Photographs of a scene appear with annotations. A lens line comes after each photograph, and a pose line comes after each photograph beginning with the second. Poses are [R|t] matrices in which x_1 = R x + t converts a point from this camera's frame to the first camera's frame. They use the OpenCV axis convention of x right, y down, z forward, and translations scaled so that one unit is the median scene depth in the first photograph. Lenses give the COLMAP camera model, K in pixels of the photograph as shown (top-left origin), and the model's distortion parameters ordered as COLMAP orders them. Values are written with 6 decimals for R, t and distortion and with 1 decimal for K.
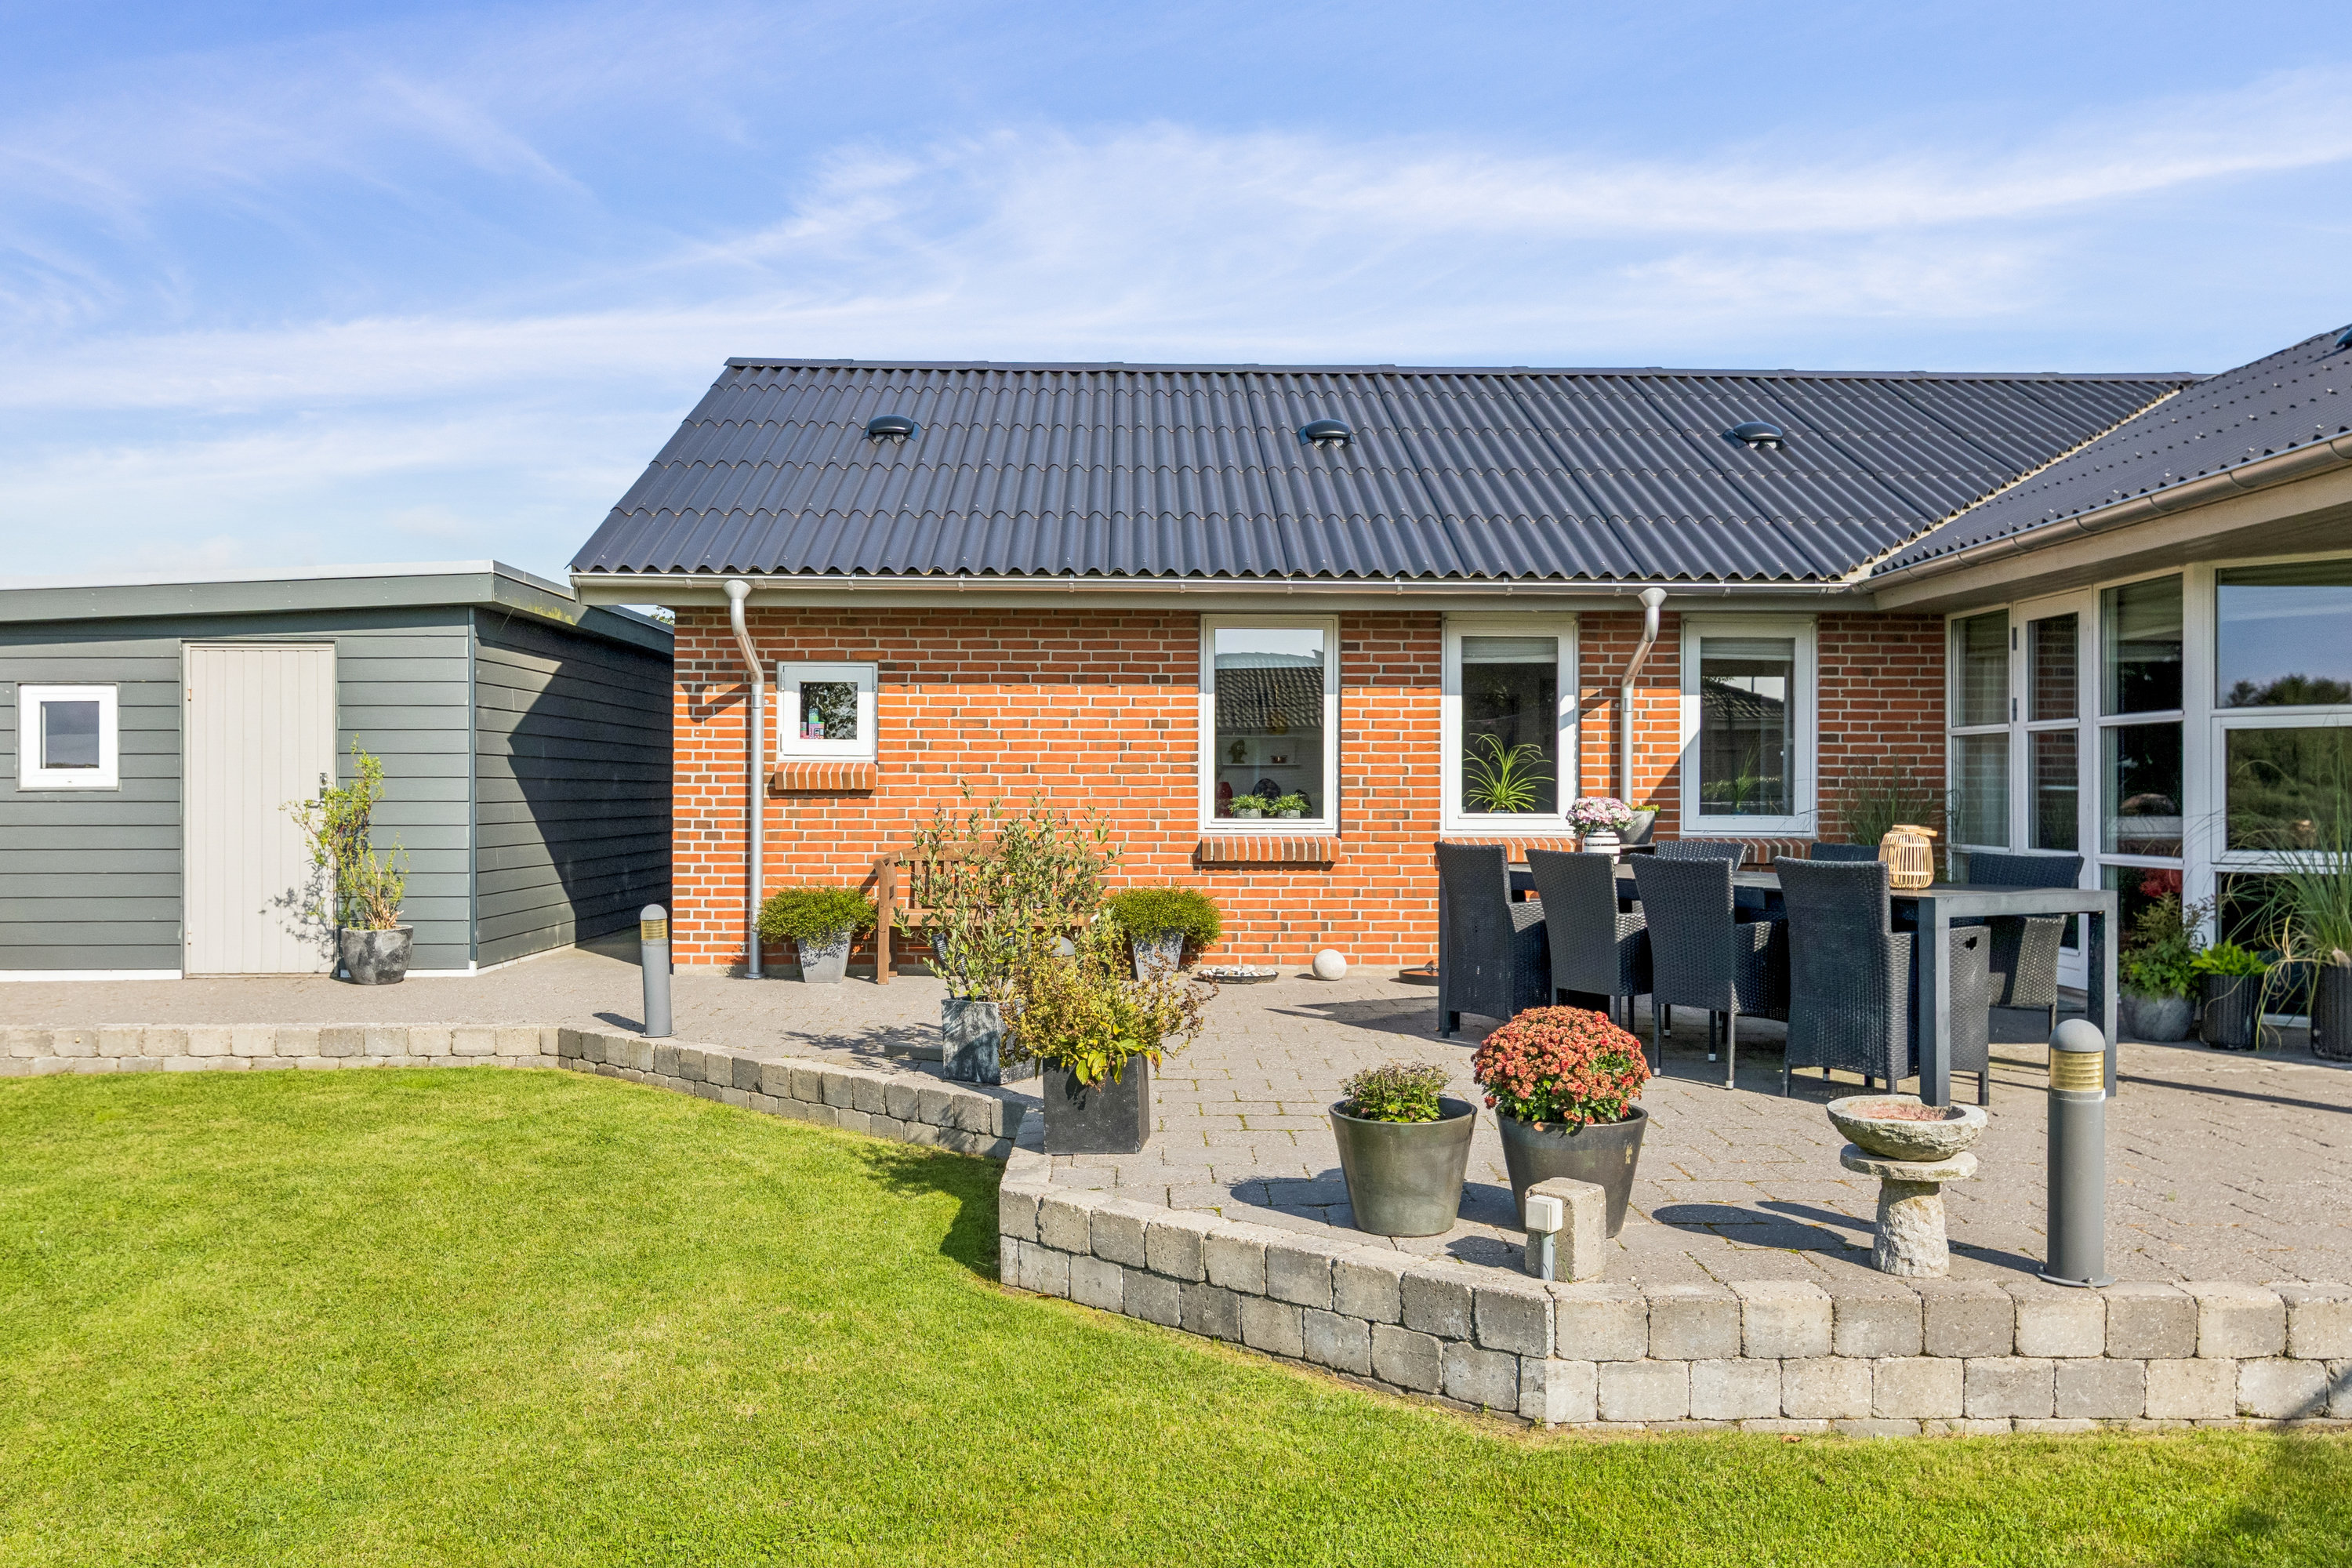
lens RADIAL K [[1932.3, 0, 1176.0], [0, 1932.3, 784.0], [0, 0, 1]] dist [-0.002422, -0.006288]
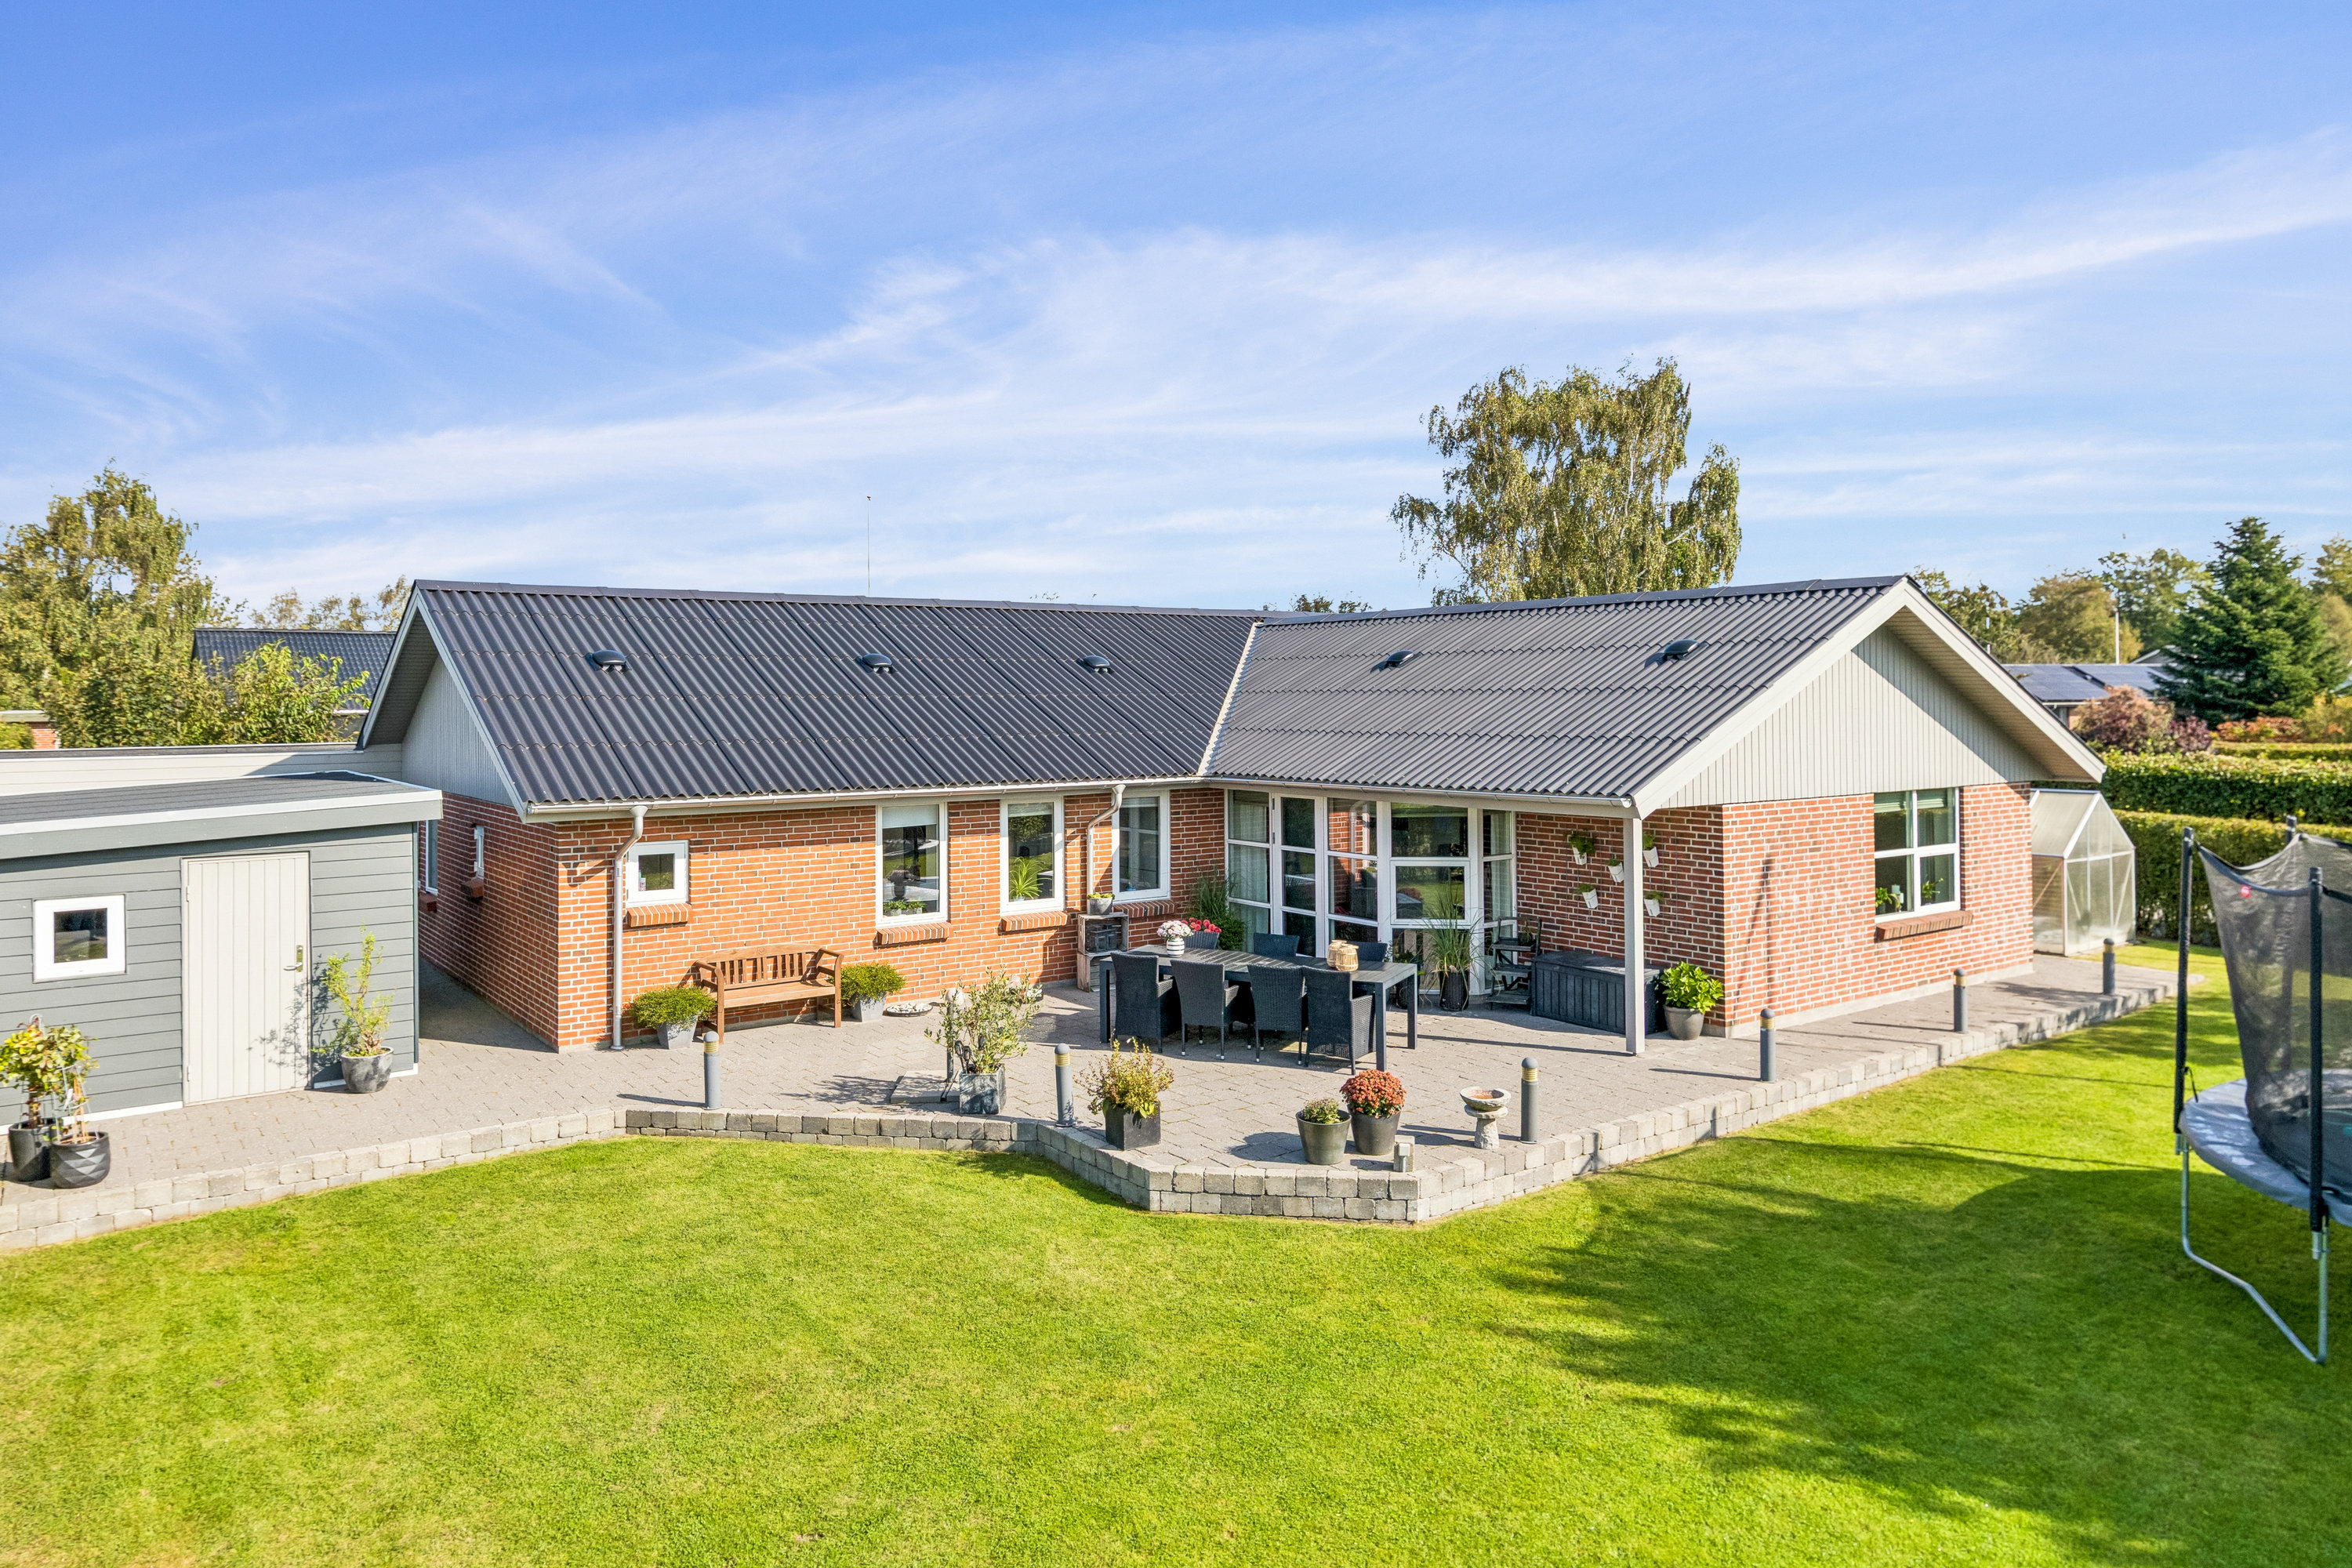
lens RADIAL K [[1526.0, 0, 1176.7], [0, 1526.0, 688.6], [0, 0, 1]] dist [-0.000665, 0.000939]
pose [[0.830753, -0.004599, 0.556623, -0.528063], [0.010704, 0.999913, -0.007715, -0.176441], [-0.556539, 0.012367, 0.830730, -0.279784]]
